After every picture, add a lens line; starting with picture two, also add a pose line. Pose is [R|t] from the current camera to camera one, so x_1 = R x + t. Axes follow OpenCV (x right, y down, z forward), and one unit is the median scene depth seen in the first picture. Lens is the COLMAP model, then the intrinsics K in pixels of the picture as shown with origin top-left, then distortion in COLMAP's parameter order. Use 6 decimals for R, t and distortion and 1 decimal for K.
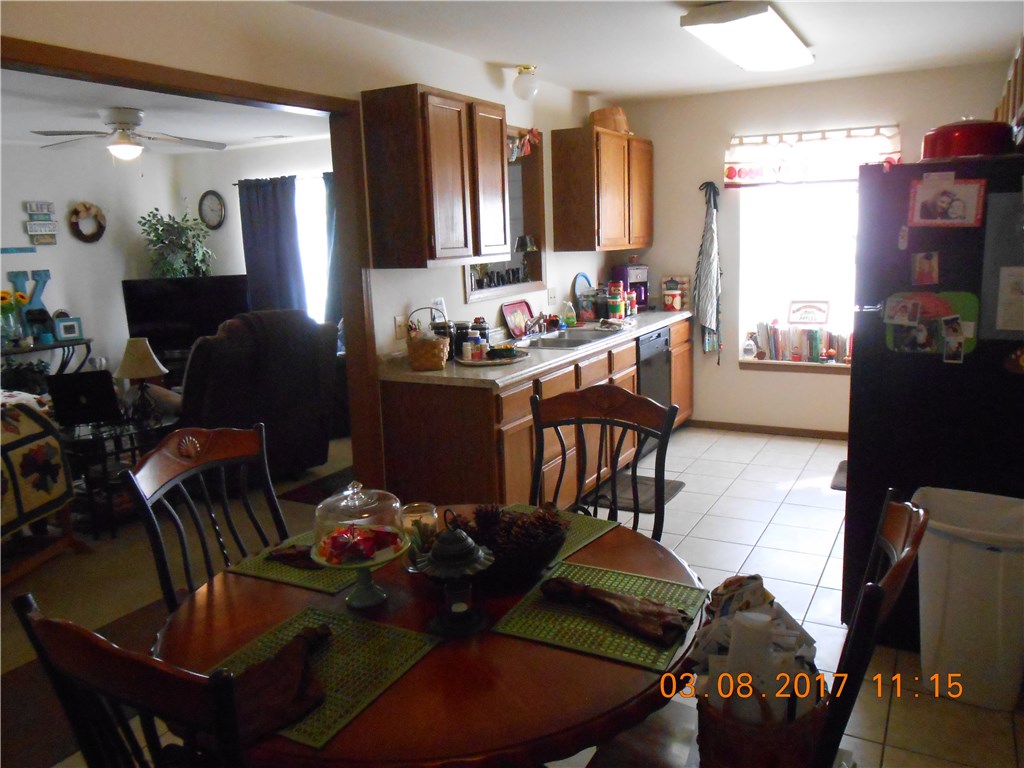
lens RADIAL K [[814.9, 0, 523.3], [0, 814.9, 378.4], [0, 0, 1]] dist [-0.033840, 0.067097]
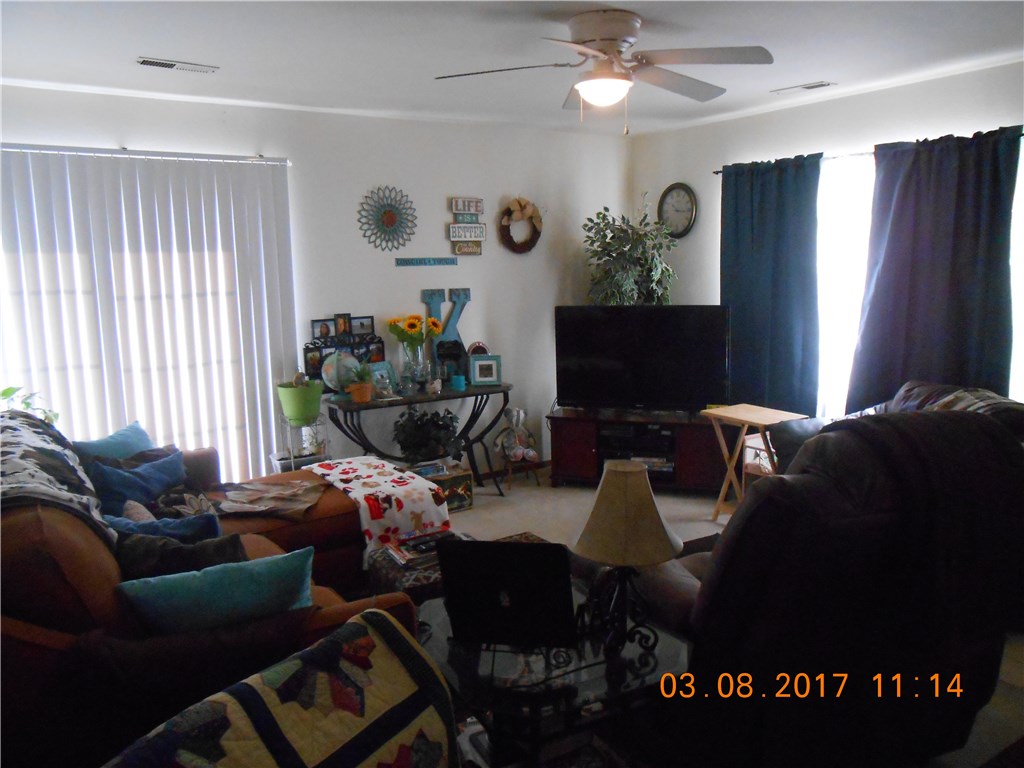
lens RADIAL K [[814.9, 0, 523.3], [0, 814.9, 378.4], [0, 0, 1]] dist [-0.033840, 0.067097]
pose [[0.894575, 0.083982, -0.438957, -0.202731], [-0.093609, 0.995609, -0.000288, -0.055280], [0.437005, 0.041348, 0.898508, 0.349647]]
